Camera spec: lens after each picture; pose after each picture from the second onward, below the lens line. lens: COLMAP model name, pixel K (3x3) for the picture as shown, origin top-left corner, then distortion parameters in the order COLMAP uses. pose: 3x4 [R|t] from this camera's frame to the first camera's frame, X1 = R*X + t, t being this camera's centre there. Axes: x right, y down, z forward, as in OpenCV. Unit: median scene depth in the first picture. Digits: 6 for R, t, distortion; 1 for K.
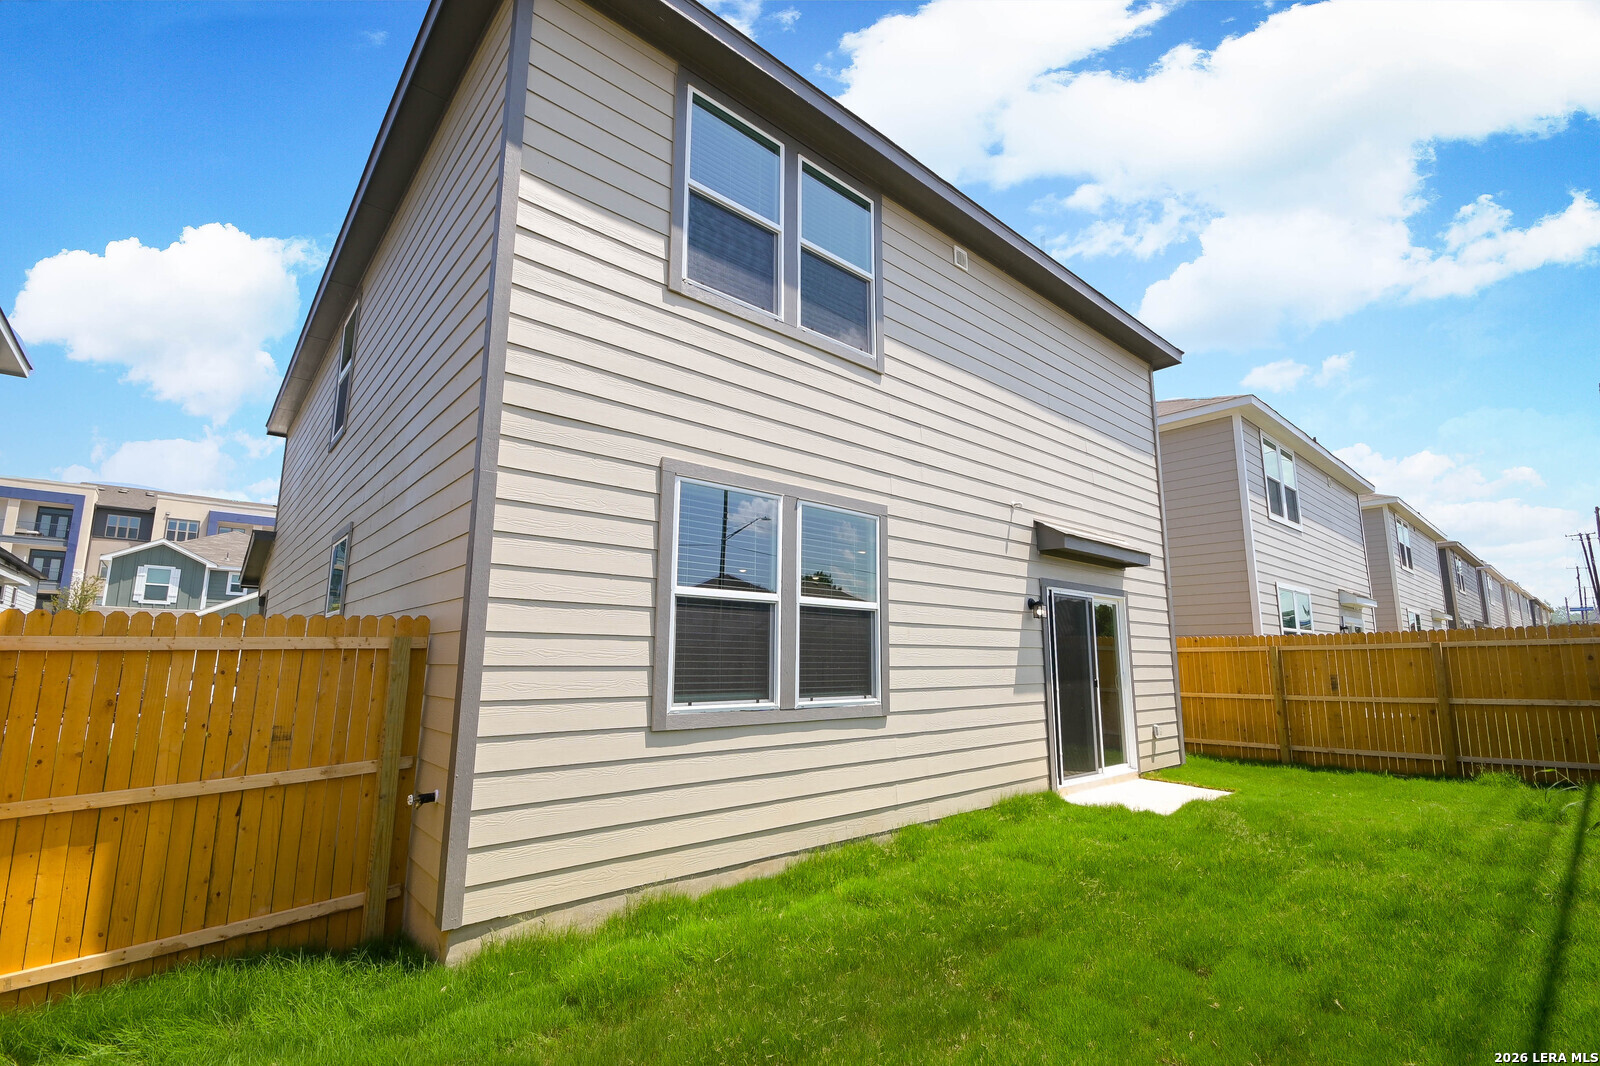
lens RADIAL K [[704.4, 0, 799.9], [0, 704.4, 539.6], [0, 0, 1]] dist [-0.000032, -0.007705]
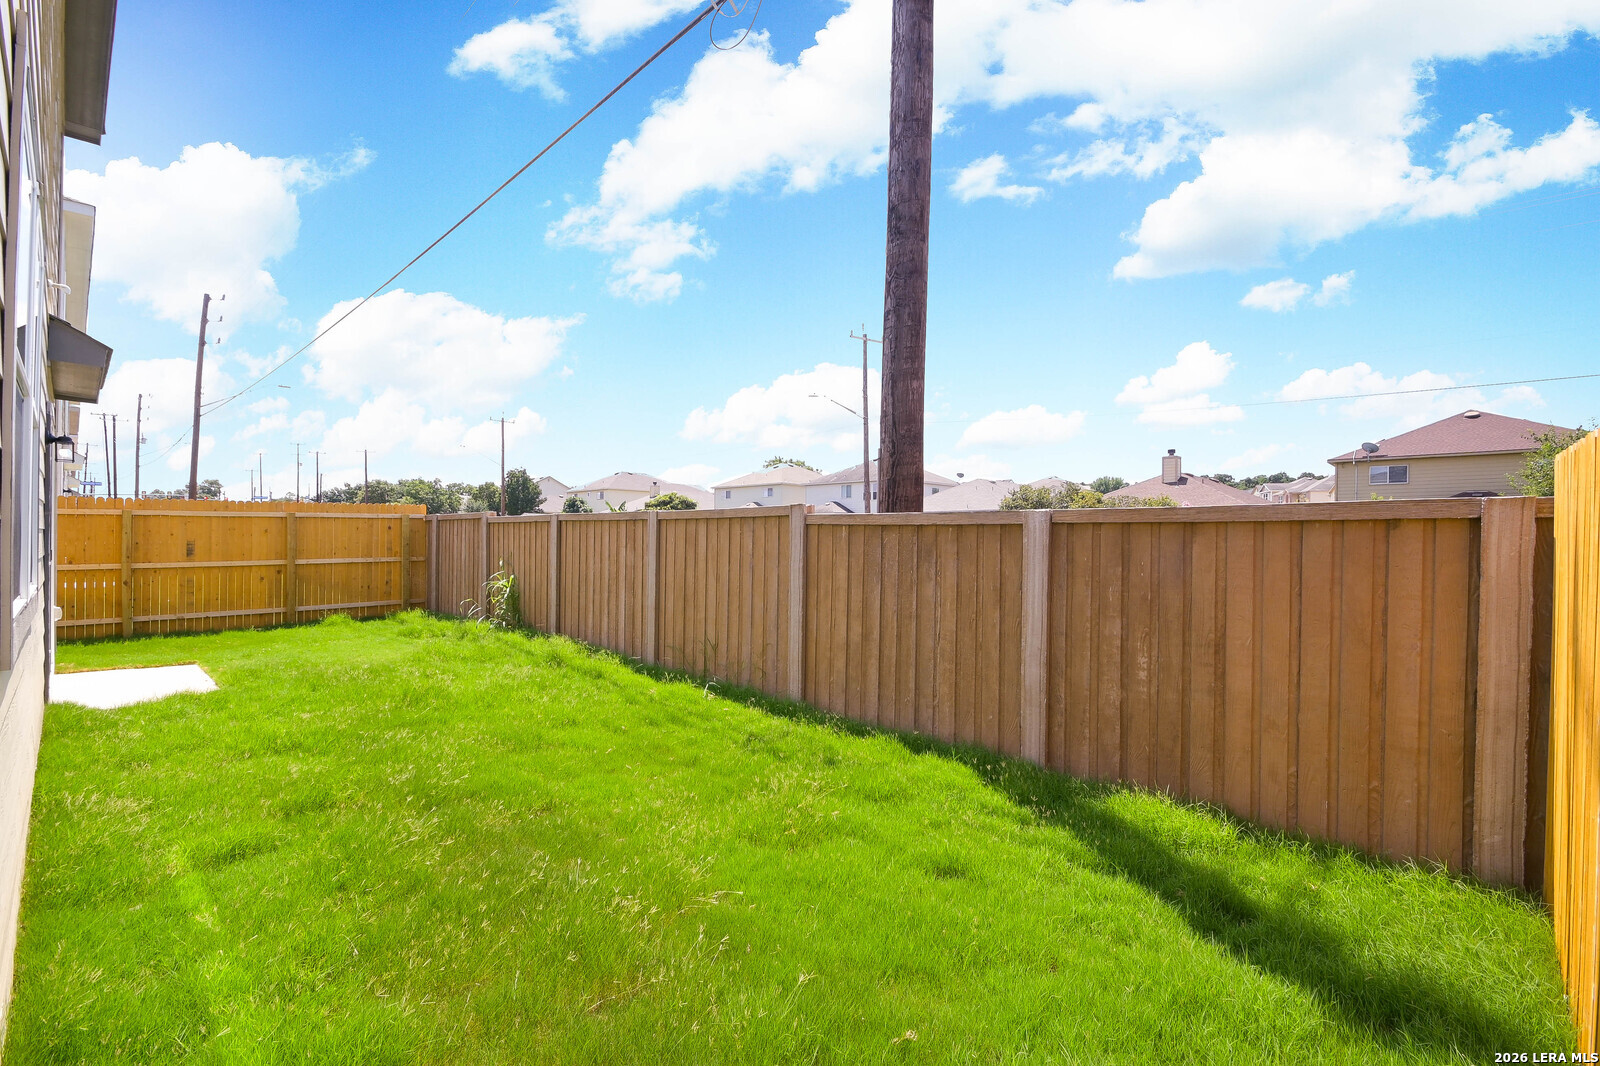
lens RADIAL K [[704.4, 0, 802.2], [0, 704.4, 540.6], [0, 0, 1]] dist [-0.000032, -0.007705]
pose [[-0.067389, -0.012314, 0.997651, -0.308412], [-0.182216, 0.983259, -0.000172, 0.038723], [-0.980947, -0.181799, -0.068505, 0.244189]]
